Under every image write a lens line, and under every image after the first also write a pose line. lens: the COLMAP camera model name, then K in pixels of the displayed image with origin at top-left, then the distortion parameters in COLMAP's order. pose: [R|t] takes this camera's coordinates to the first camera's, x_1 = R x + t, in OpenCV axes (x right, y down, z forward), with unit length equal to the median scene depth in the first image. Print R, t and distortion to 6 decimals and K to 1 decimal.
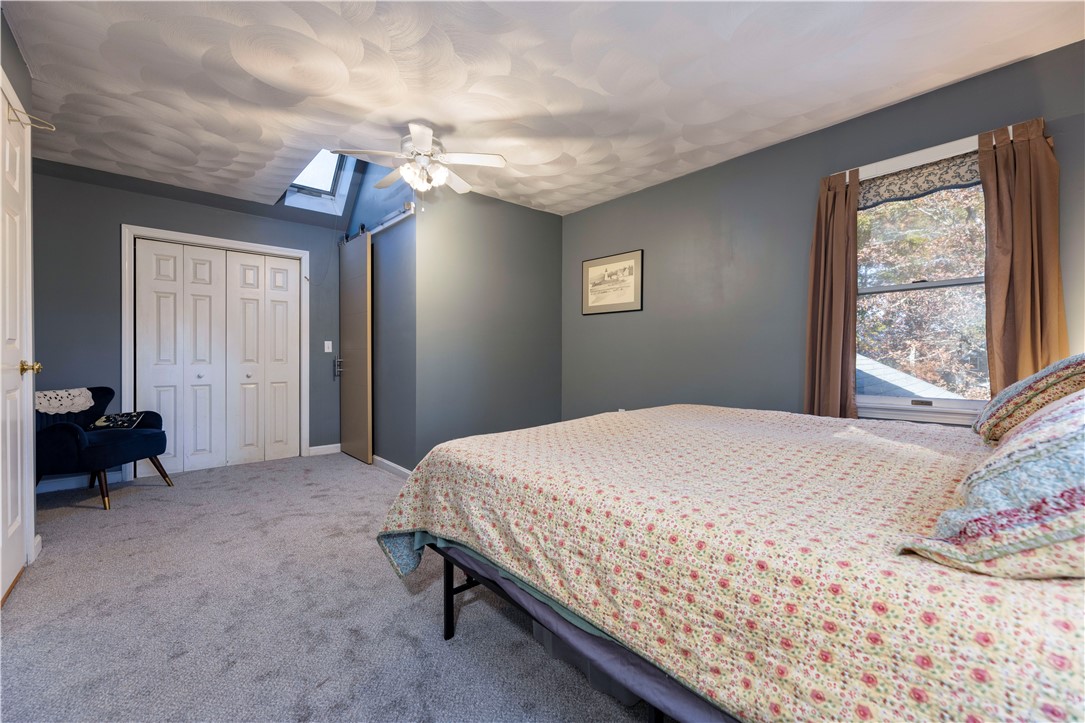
lens RADIAL K [[432.2, 0, 543.9], [0, 432.2, 356.9], [0, 0, 1]] dist [0.000429, -0.000078]
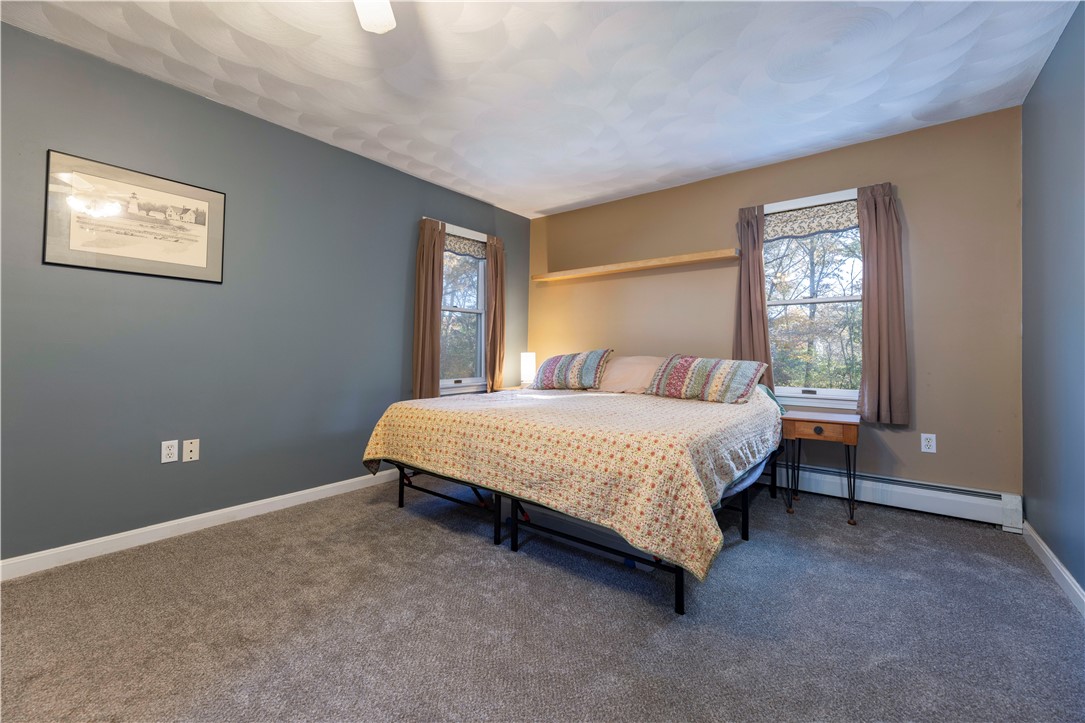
lens RADIAL K [[432.2, 0, 543.9], [0, 432.2, 356.9], [0, 0, 1]] dist [0.000429, -0.000078]
pose [[-0.160478, -0.012410, 0.986961, -0.612195], [-0.003044, 0.999922, 0.012078, -0.003080], [-0.987035, -0.001066, -0.160504, 0.715969]]
